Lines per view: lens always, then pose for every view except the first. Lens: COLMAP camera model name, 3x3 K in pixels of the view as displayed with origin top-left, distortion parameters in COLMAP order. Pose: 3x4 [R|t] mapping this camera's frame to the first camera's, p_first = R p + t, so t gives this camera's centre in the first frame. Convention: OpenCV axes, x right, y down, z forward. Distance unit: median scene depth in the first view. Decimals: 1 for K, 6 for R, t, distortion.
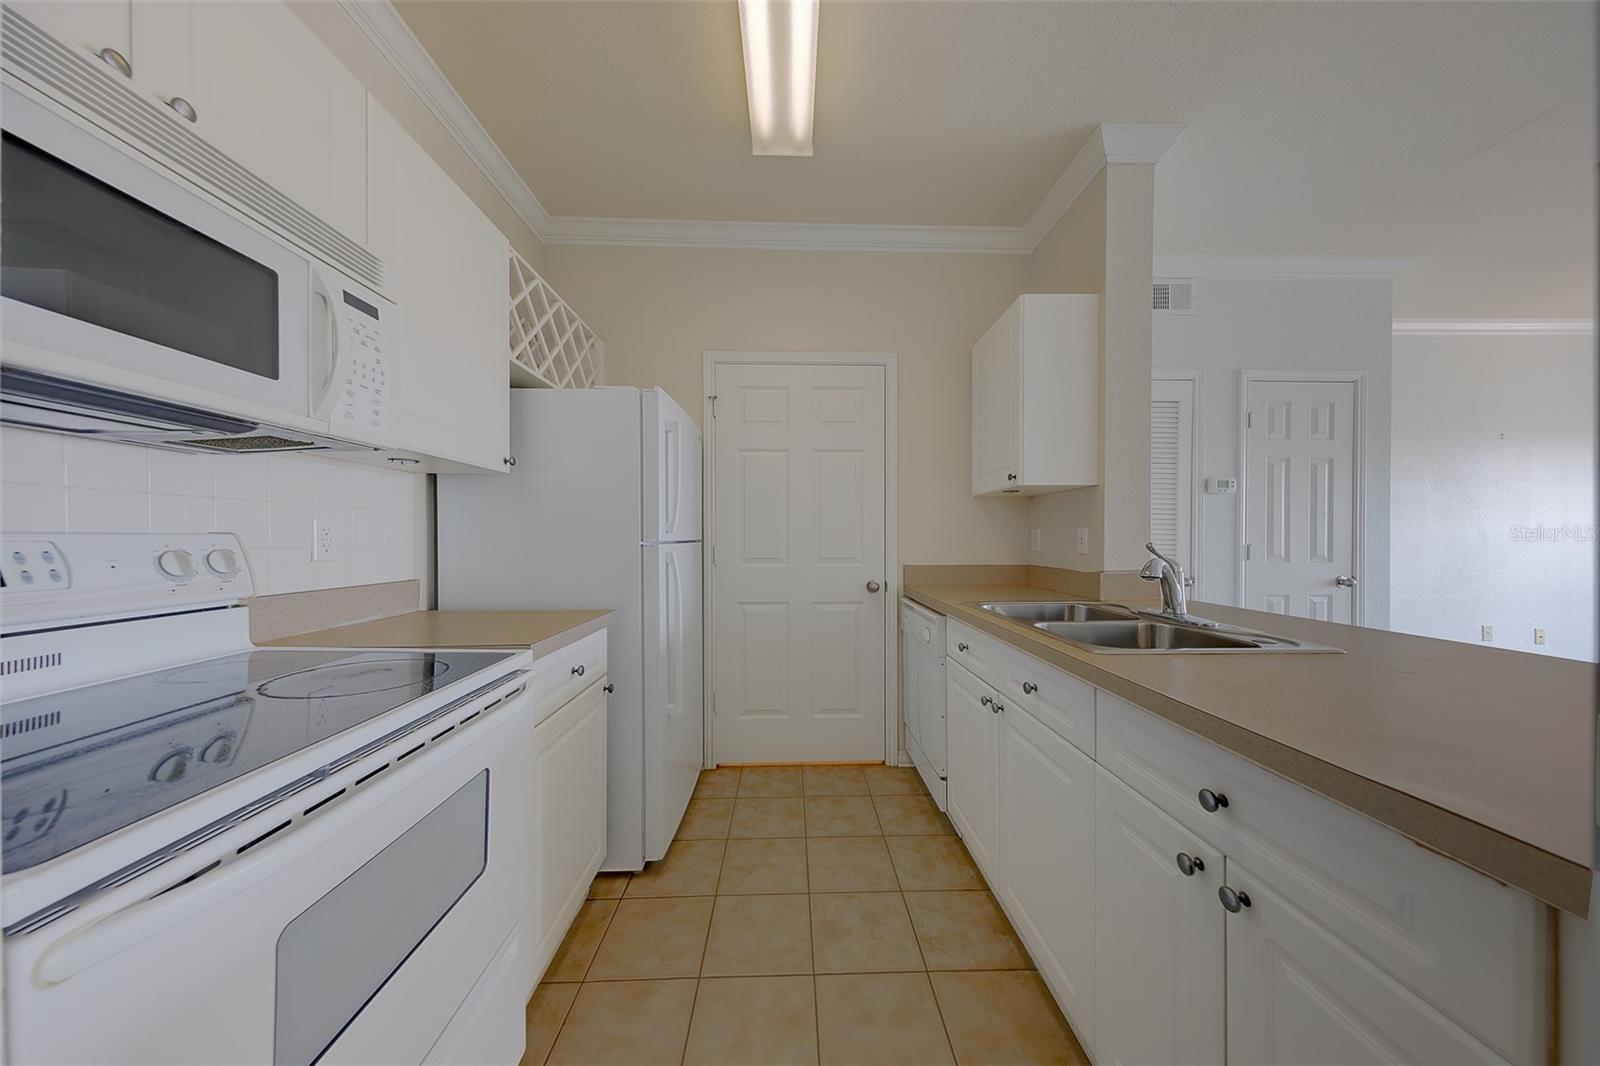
lens RADIAL K [[509.6, 0, 815.5], [0, 509.6, 540.3], [0, 0, 1]] dist [0.006559, -0.000539]
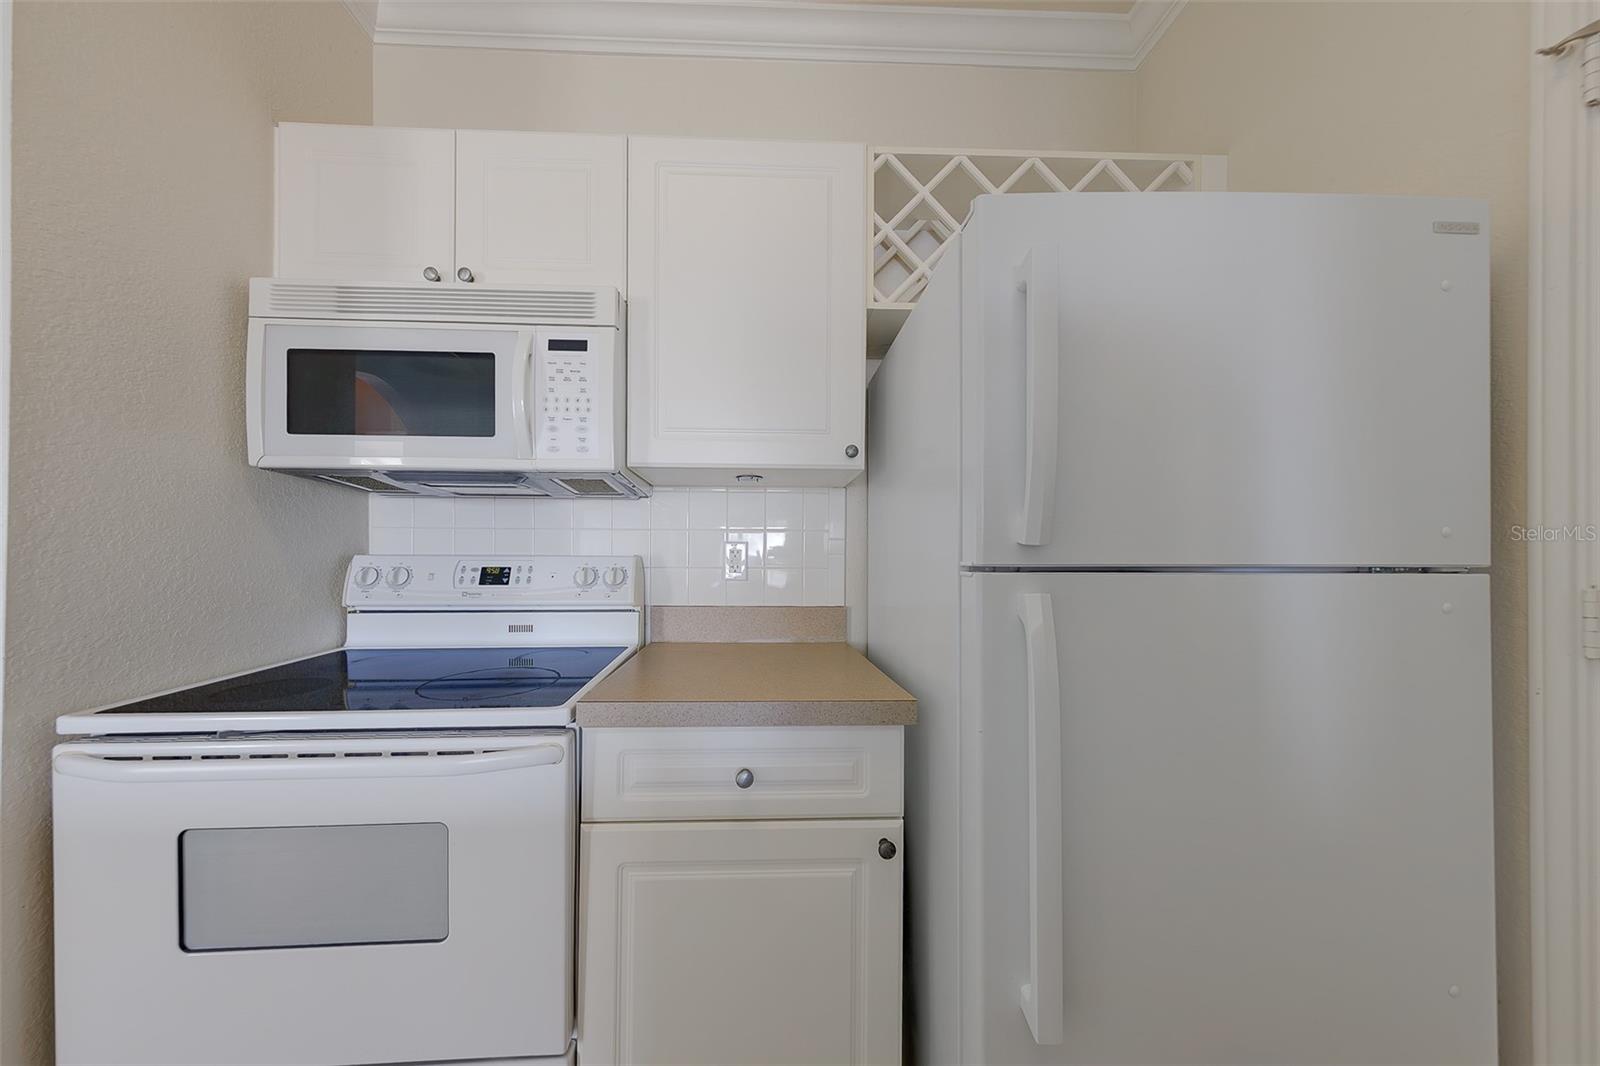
lens RADIAL K [[509.6, 0, 779.6], [0, 509.6, 558.2], [0, 0, 1]] dist [0.006559, -0.000539]
pose [[-0.011360, -0.005941, -0.999918, 0.110910], [-0.006235, 0.999963, -0.005870, -0.000750], [0.999916, 0.006168, -0.011397, 0.841453]]
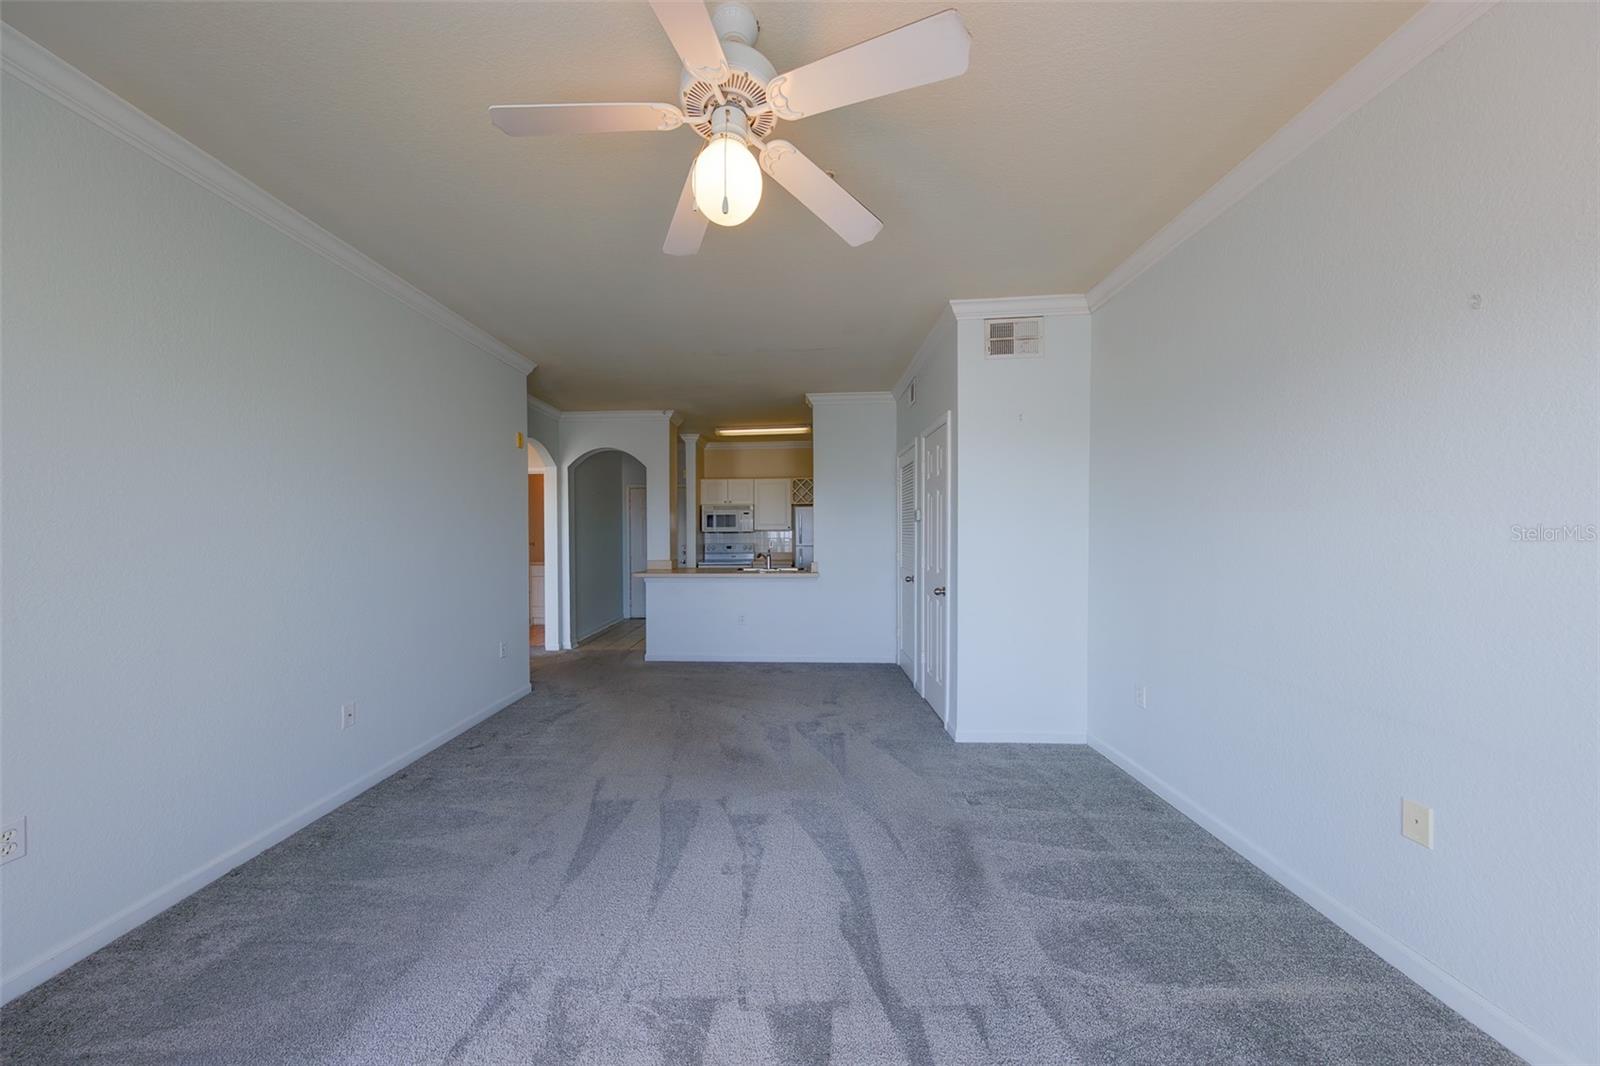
lens RADIAL K [[509.6, 0, 795.5], [0, 509.6, 548.8], [0, 0, 1]] dist [0.006559, -0.000539]
pose [[-0.057366, 0.028054, -0.997959, 3.749530], [-0.001893, 0.999600, 0.028209, -0.088142], [0.998351, 0.003507, -0.057290, 1.233023]]
